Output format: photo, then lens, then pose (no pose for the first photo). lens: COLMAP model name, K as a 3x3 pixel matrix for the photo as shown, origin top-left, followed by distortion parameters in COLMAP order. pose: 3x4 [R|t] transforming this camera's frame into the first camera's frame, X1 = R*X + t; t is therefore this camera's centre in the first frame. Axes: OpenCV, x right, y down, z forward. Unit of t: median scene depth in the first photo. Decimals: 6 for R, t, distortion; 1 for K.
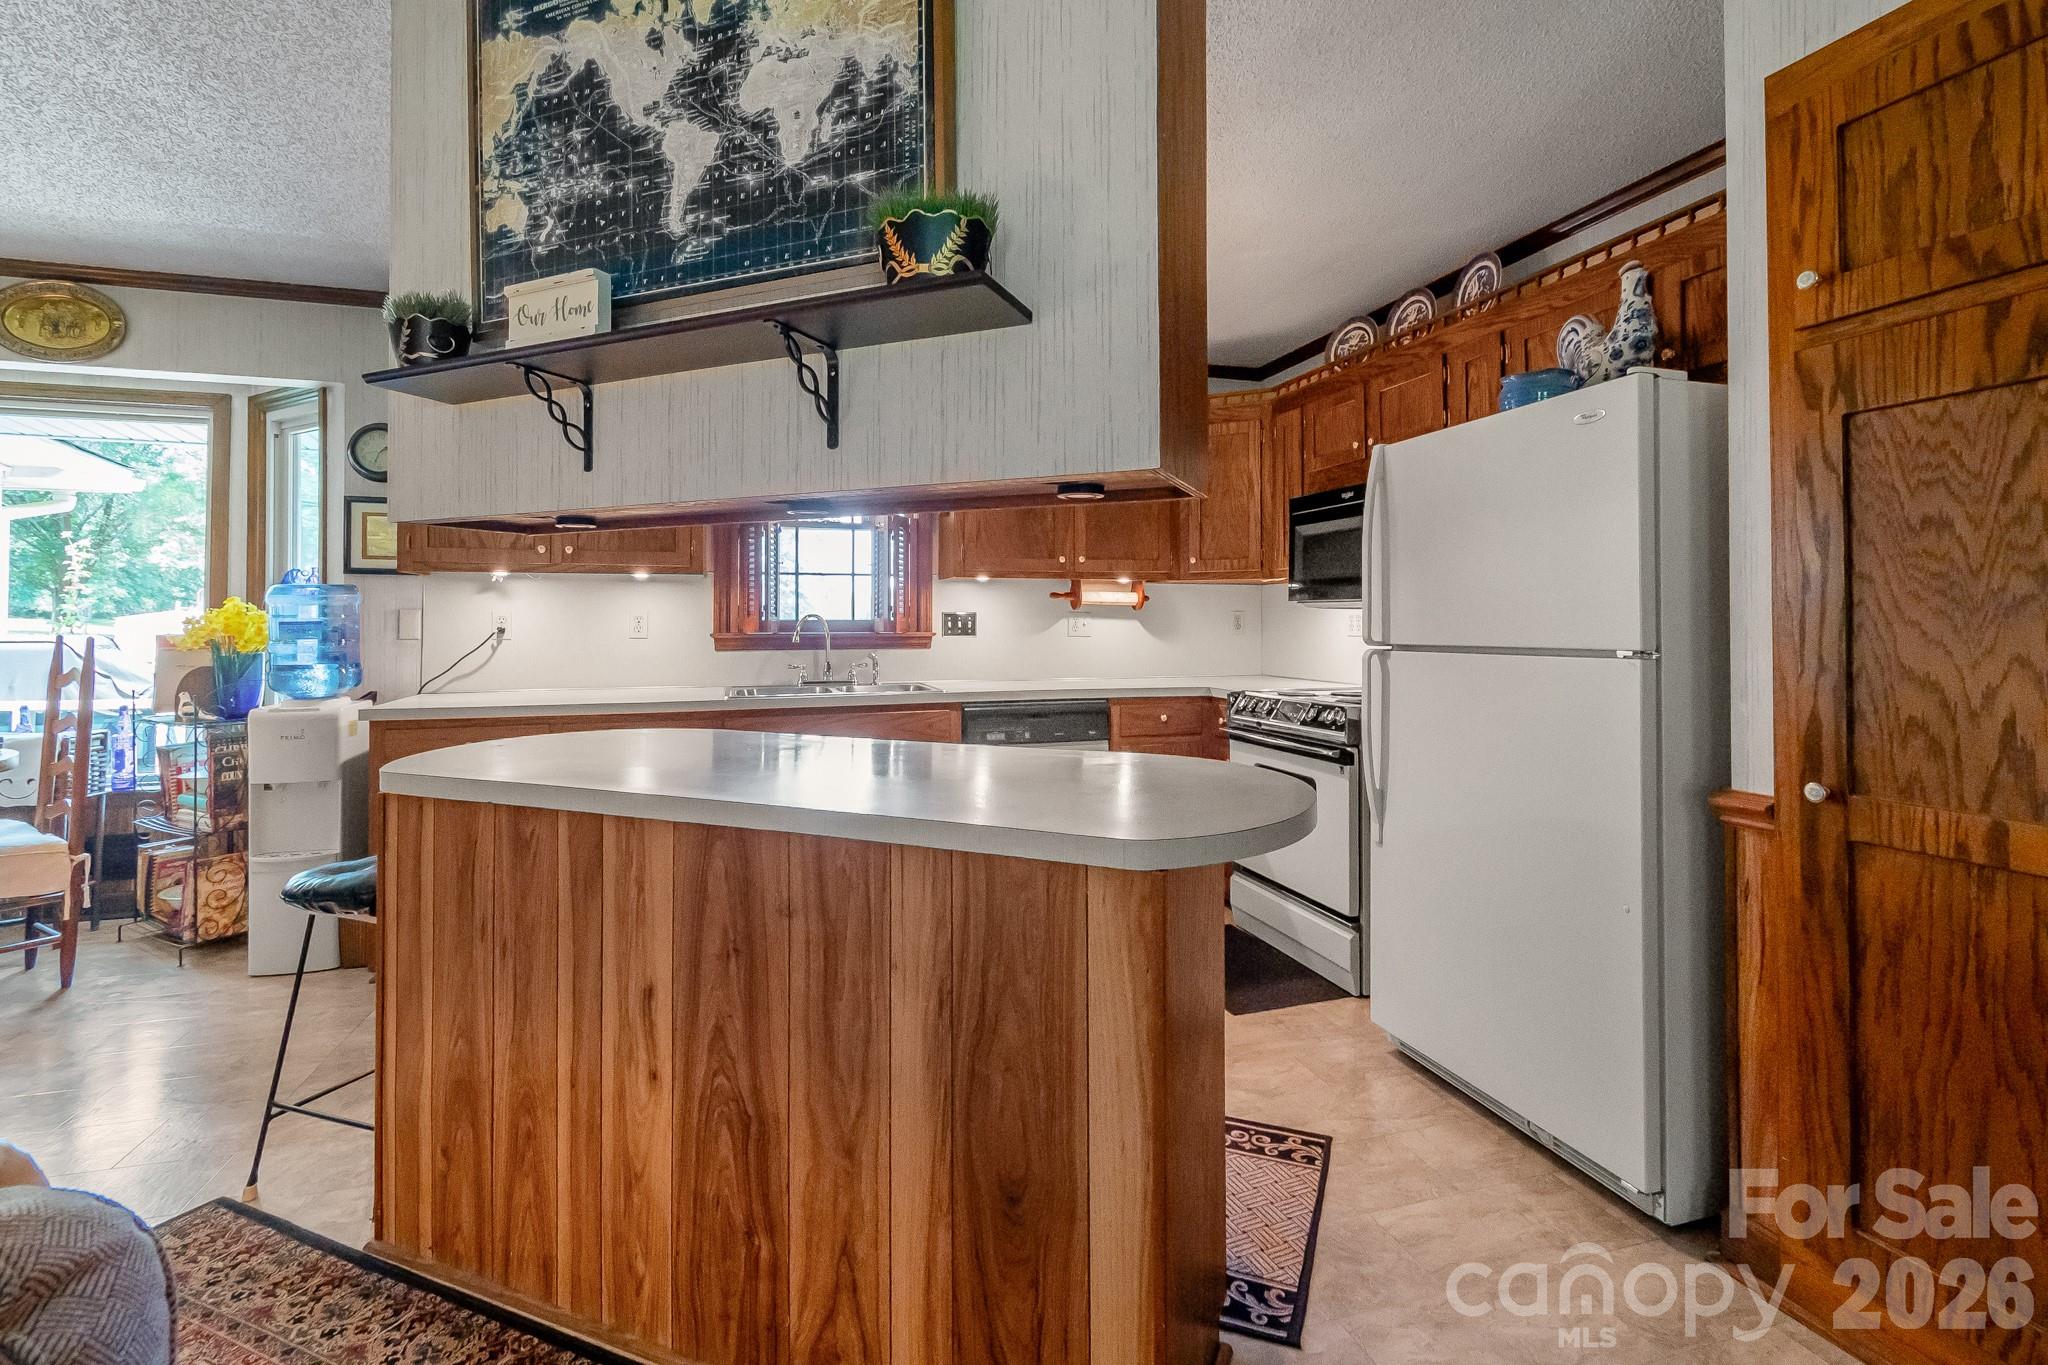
lens RADIAL K [[940.6, 0, 1020.2], [0, 940.6, 606.0], [0, 0, 1]] dist [0.002604, 0.000000]
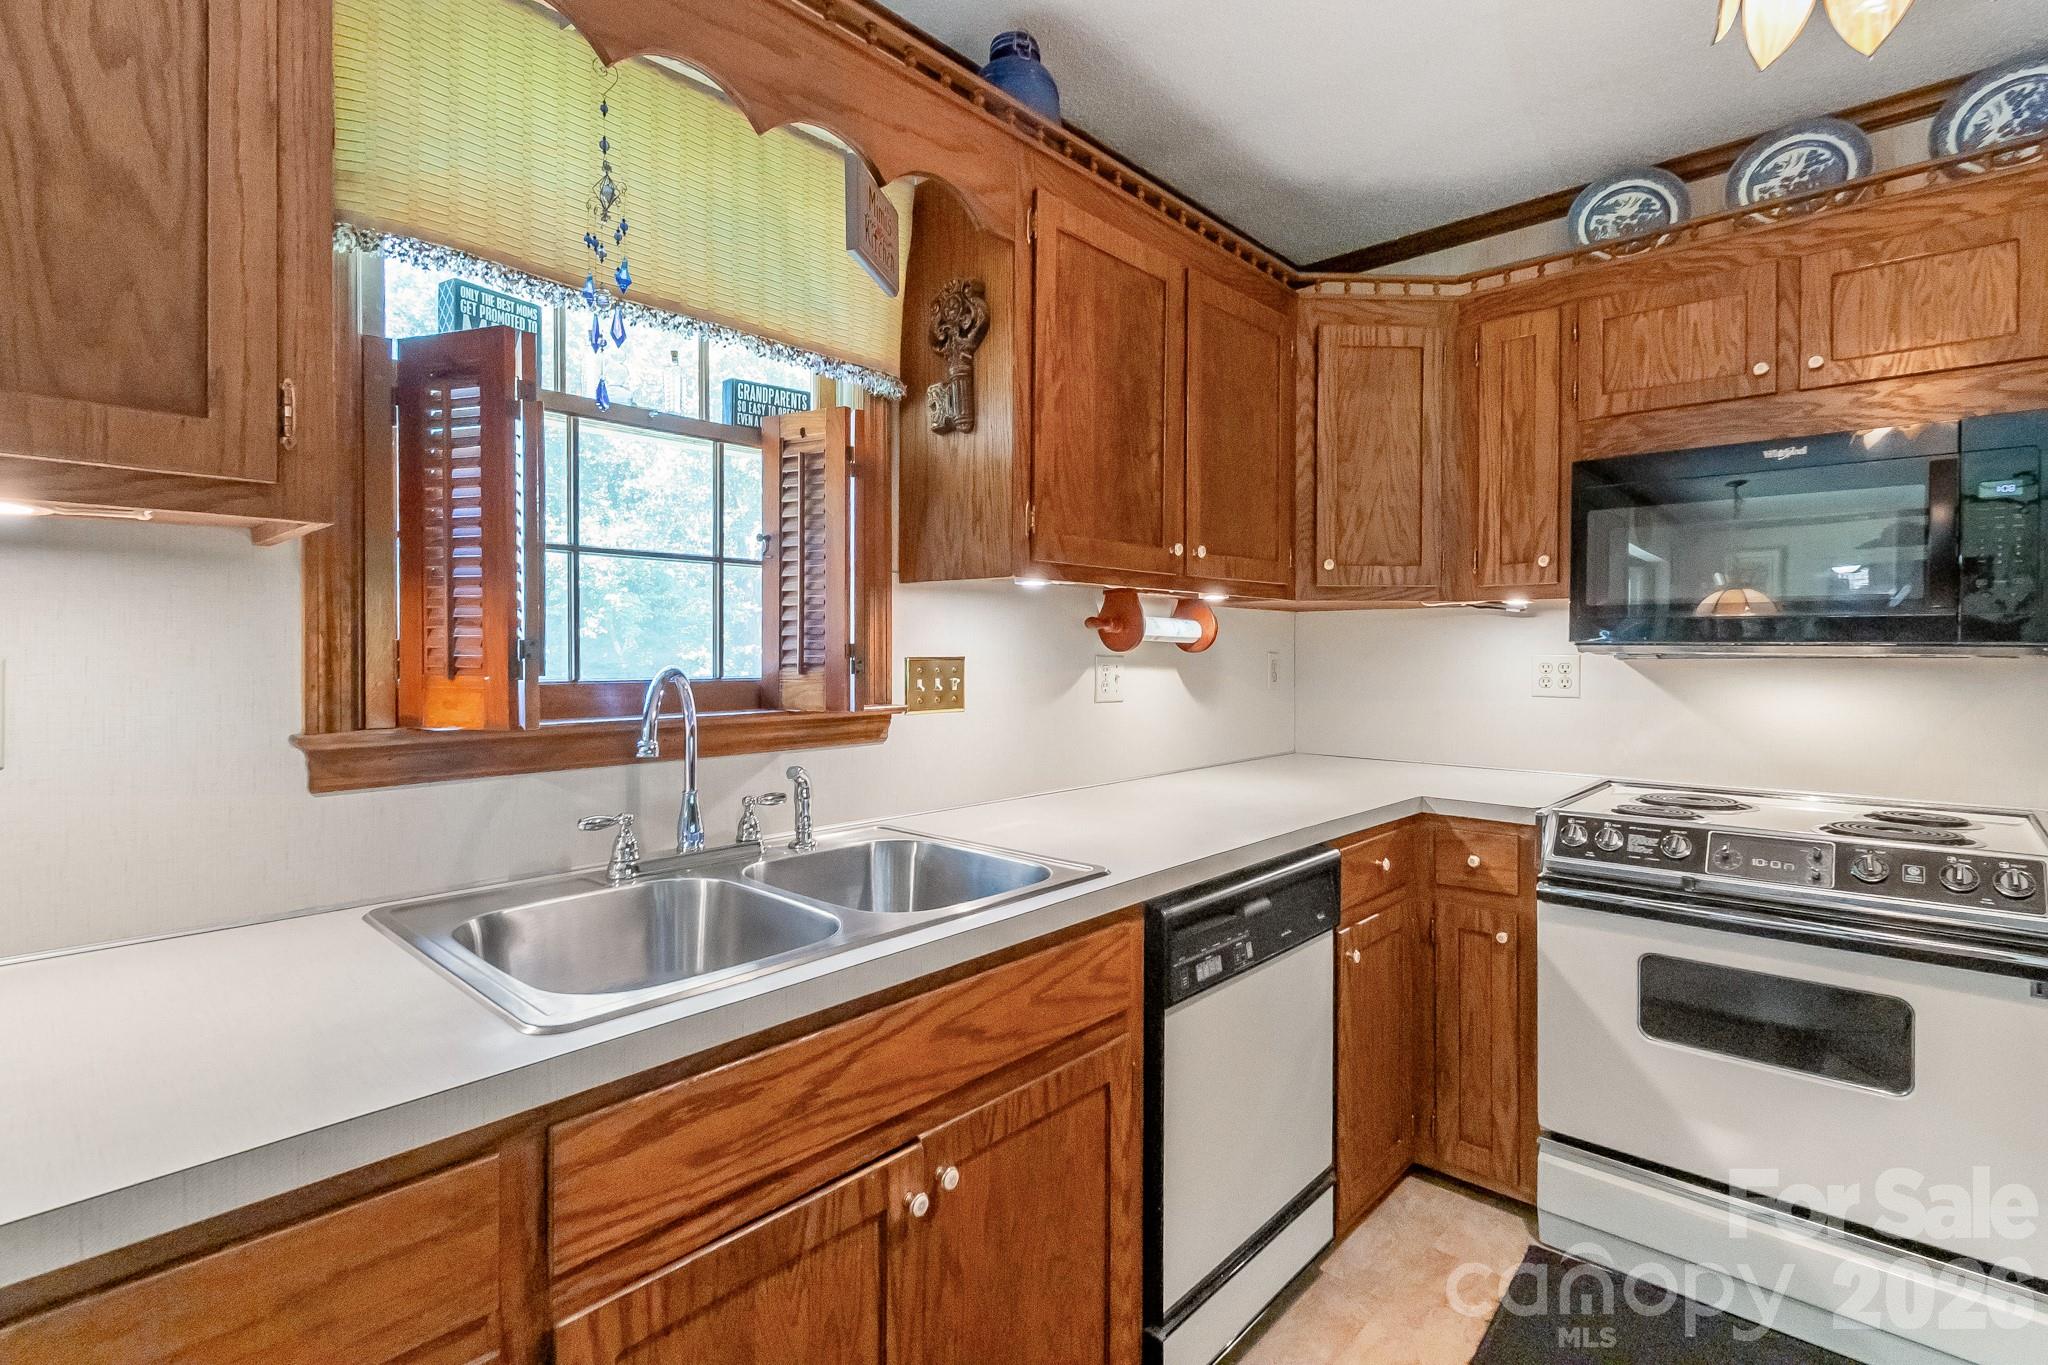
lens RADIAL K [[958.0, 0, 1005.4], [0, 958.0, 667.3], [0, 0, 1]] dist [0.001411, -0.000027]
pose [[0.864677, -0.007078, 0.502278, -0.379289], [-0.011459, 0.999363, 0.033811, -0.006485], [-0.502197, -0.034991, 0.864045, 0.836309]]
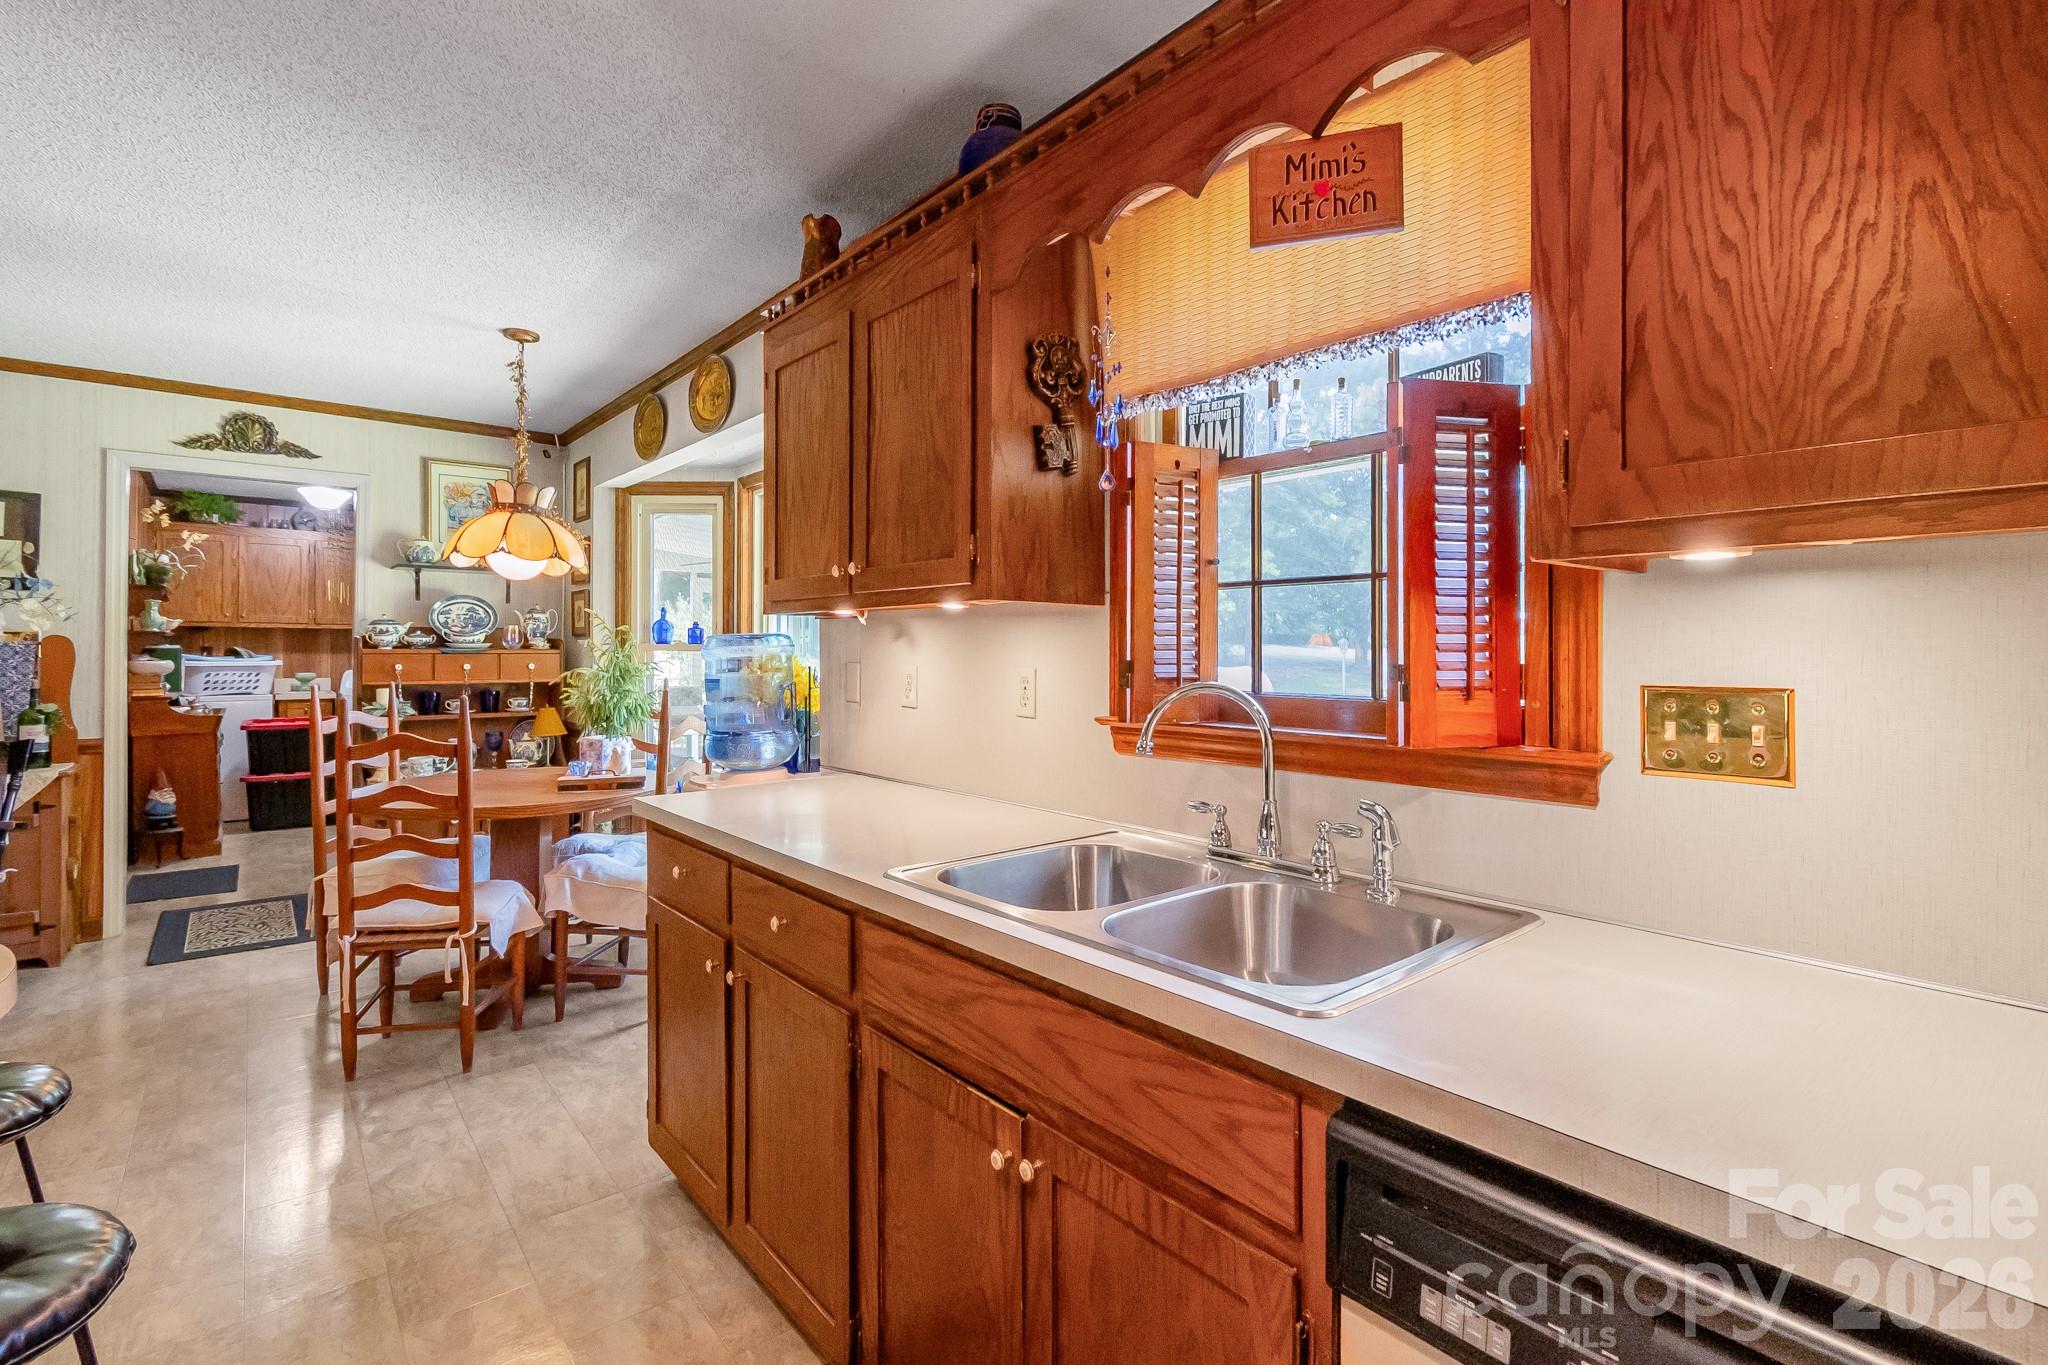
lens RADIAL K [[952.1, 0, 1046.4], [0, 952.1, 648.4], [0, 0, 1]] dist [0.000166, -0.000563]
pose [[0.404896, -0.000971, -0.914362, 0.145936], [0.013639, 0.999895, 0.004978, -0.012239], [0.914261, -0.014486, 0.404867, 1.012436]]
